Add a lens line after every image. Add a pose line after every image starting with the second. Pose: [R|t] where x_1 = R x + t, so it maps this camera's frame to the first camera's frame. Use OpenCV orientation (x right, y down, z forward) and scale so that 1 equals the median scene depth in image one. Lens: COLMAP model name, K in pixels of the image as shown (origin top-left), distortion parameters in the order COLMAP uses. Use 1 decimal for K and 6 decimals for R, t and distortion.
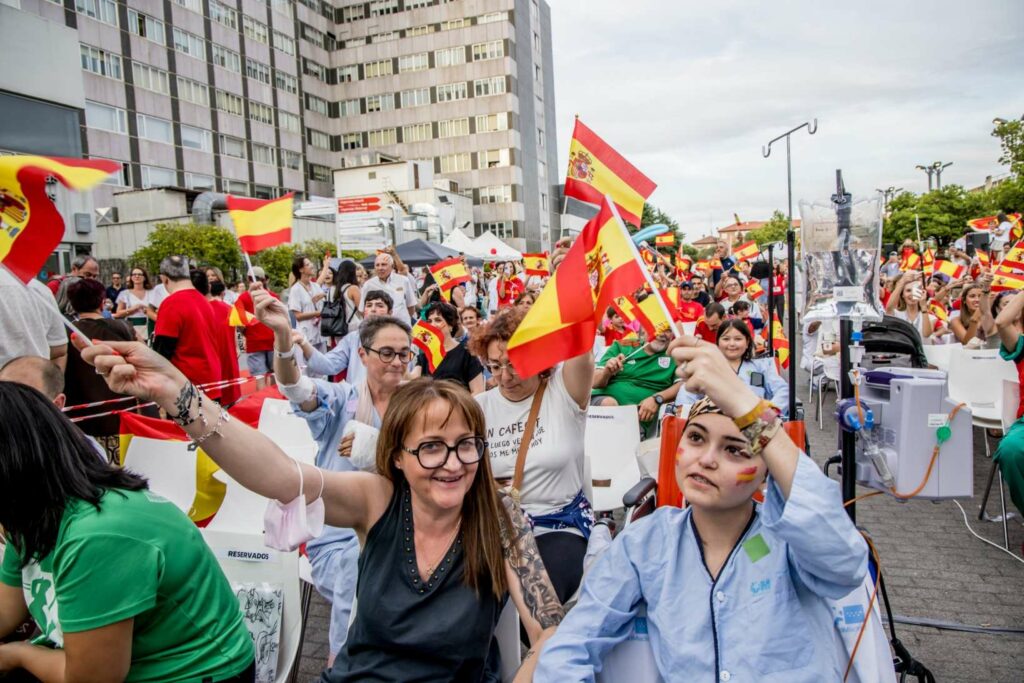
lens RADIAL K [[687.8, 0, 520.1], [0, 687.8, 348.2], [0, 0, 1]] dist [-0.100381, 0.059966]
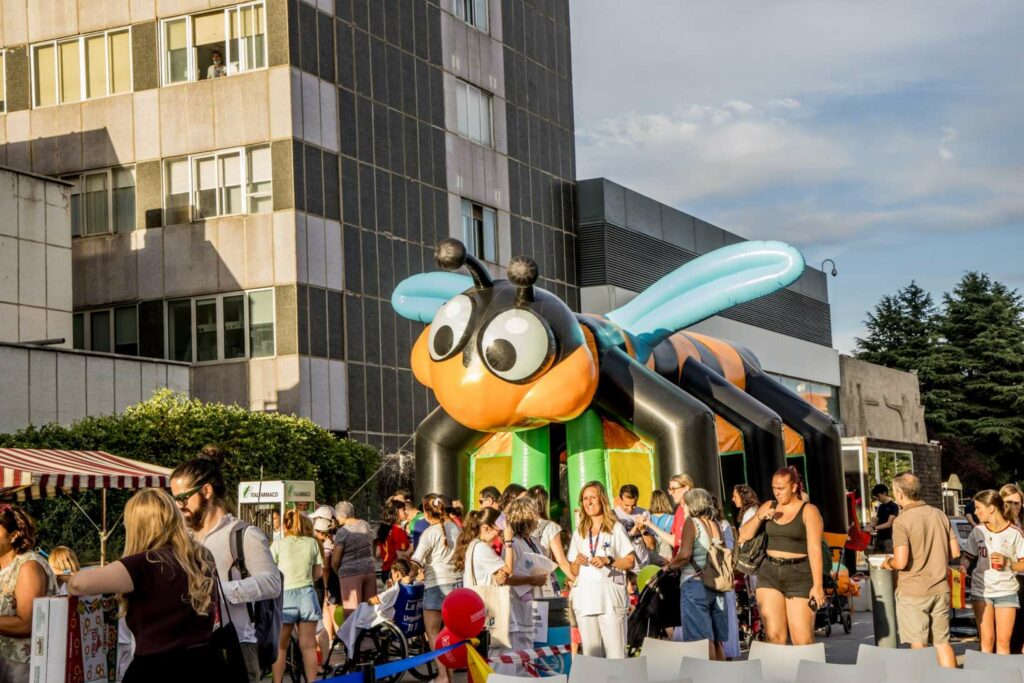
lens RADIAL K [[1629.1, 0, 515.1], [0, 1629.1, 346.3], [0, 0, 1]] dist [0.160368, 0.000000]
pose [[0.988929, -0.005463, -0.148287, 0.172433], [-0.023959, 0.980332, -0.195898, -0.056938], [0.146440, 0.197282, 0.969348, 0.484737]]
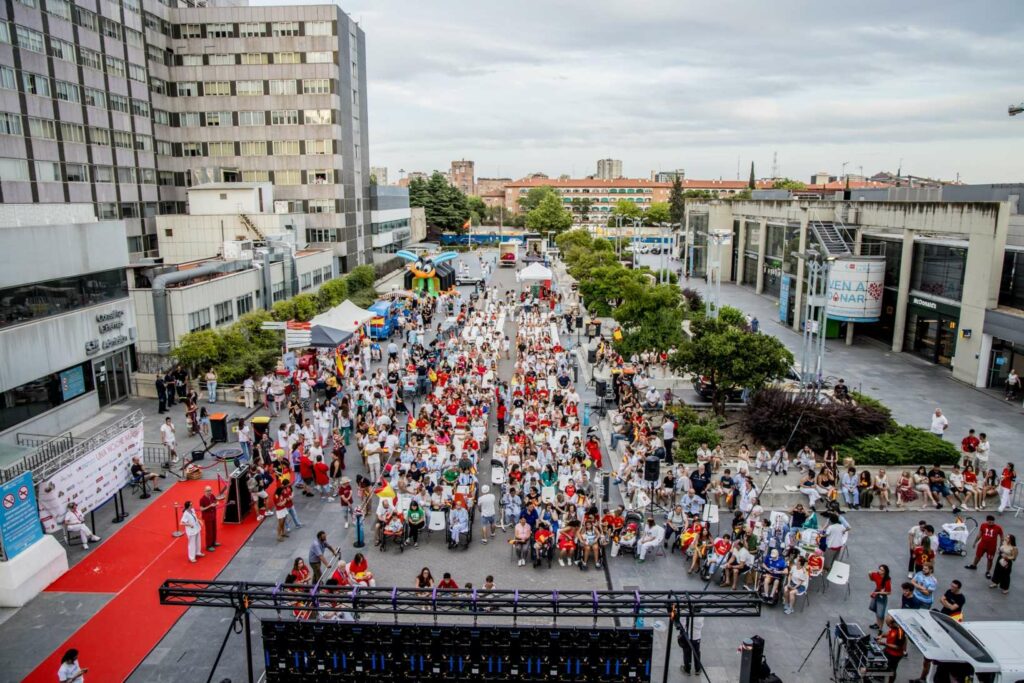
lens RADIAL K [[687.8, 0, 516.8], [0, 687.8, 349.3], [0, 0, 1]] dist [-0.100381, 0.059966]
pose [[0.955717, -0.013237, 0.293990, -0.068575], [-0.019662, 0.993883, 0.108670, -0.116220], [-0.293631, -0.109639, 0.949611, -0.318297]]
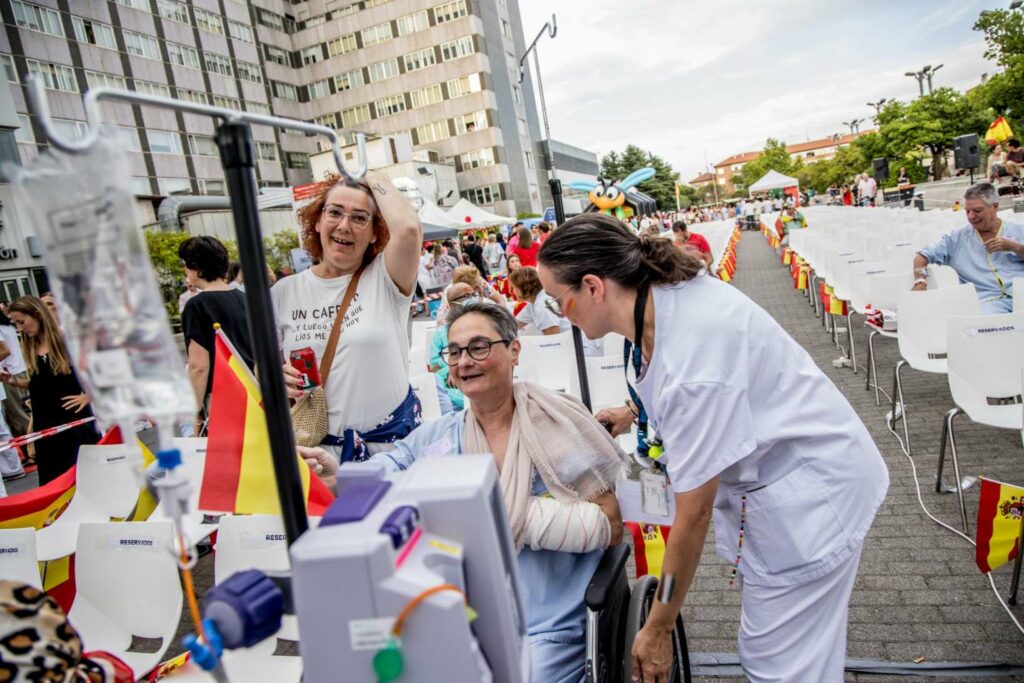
lens RADIAL K [[687.8, 0, 522.5], [0, 687.8, 348.8], [0, 0, 1]] dist [-0.100381, 0.059966]
pose [[0.992096, -0.123875, -0.020007, 0.014835], [0.124808, 0.990638, 0.055315, -0.001717], [0.012968, -0.057375, 0.998268, 0.011947]]
